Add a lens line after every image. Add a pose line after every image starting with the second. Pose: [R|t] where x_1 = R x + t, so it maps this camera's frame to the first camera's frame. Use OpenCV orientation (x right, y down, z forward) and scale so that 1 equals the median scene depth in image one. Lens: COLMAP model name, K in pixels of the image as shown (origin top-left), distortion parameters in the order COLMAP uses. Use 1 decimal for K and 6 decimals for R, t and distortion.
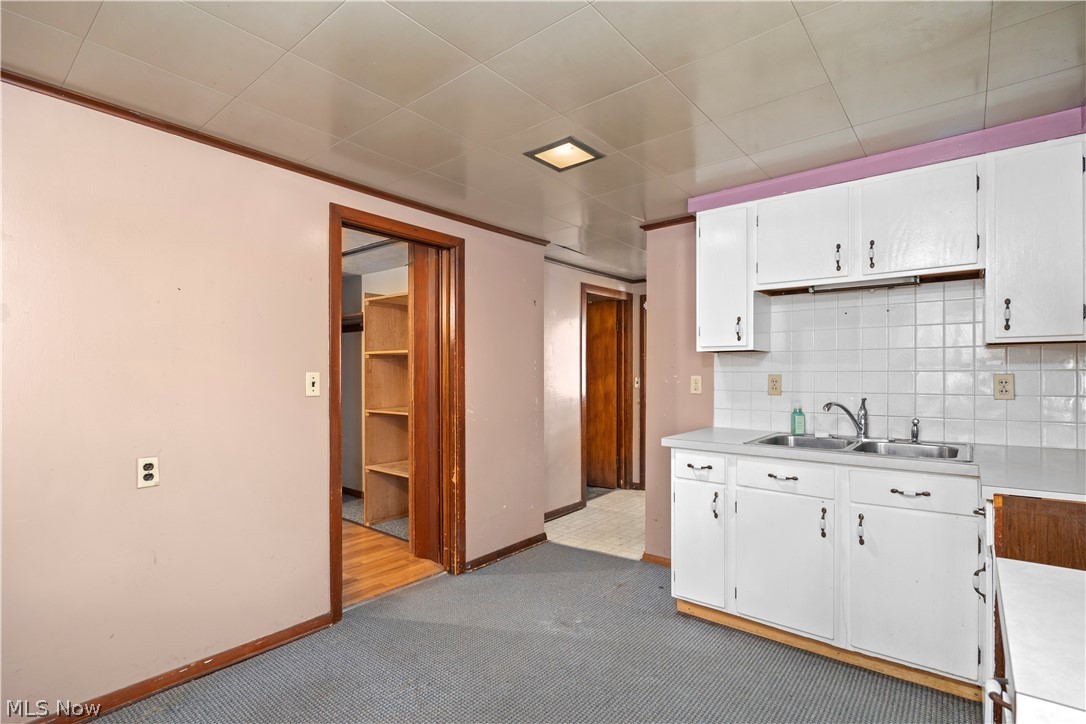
lens RADIAL K [[514.8, 0, 544.4], [0, 514.8, 377.5], [0, 0, 1]] dist [-0.001852, -0.000012]
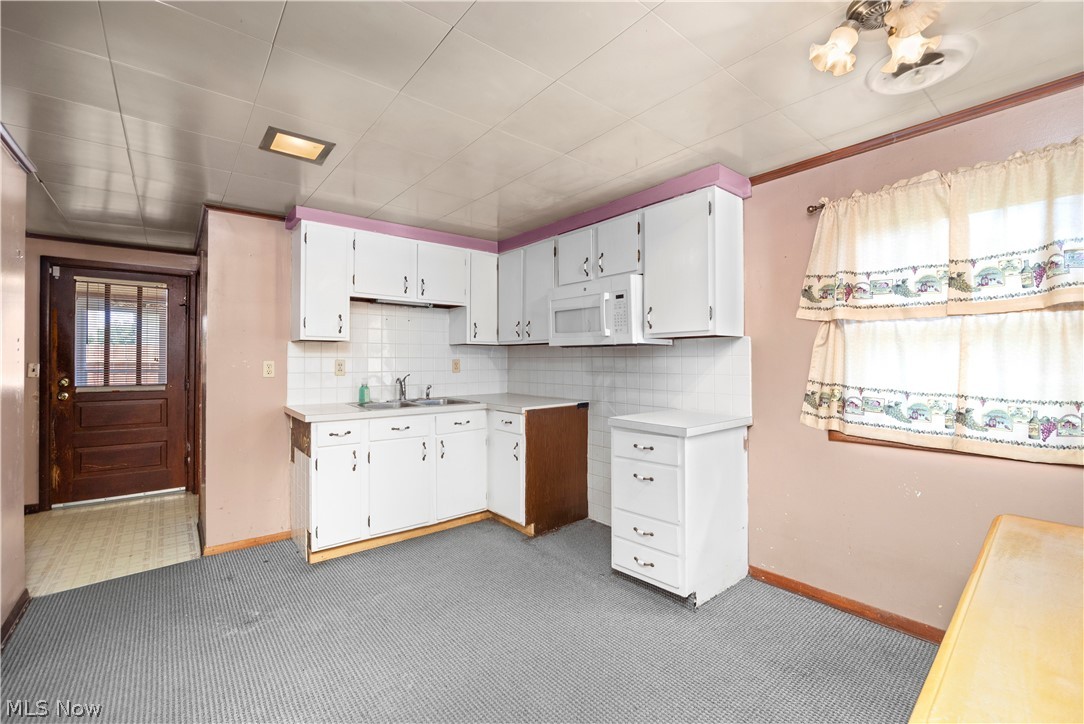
lens RADIAL K [[453.3, 0, 540.5], [0, 453.3, 359.5], [0, 0, 1]] dist [-0.012662, 0.000278]
pose [[0.204386, 0.004850, 0.978878, -0.637113], [0.008315, 0.999943, -0.006690, 0.006355], [-0.978855, 0.009507, 0.204334, 0.291989]]
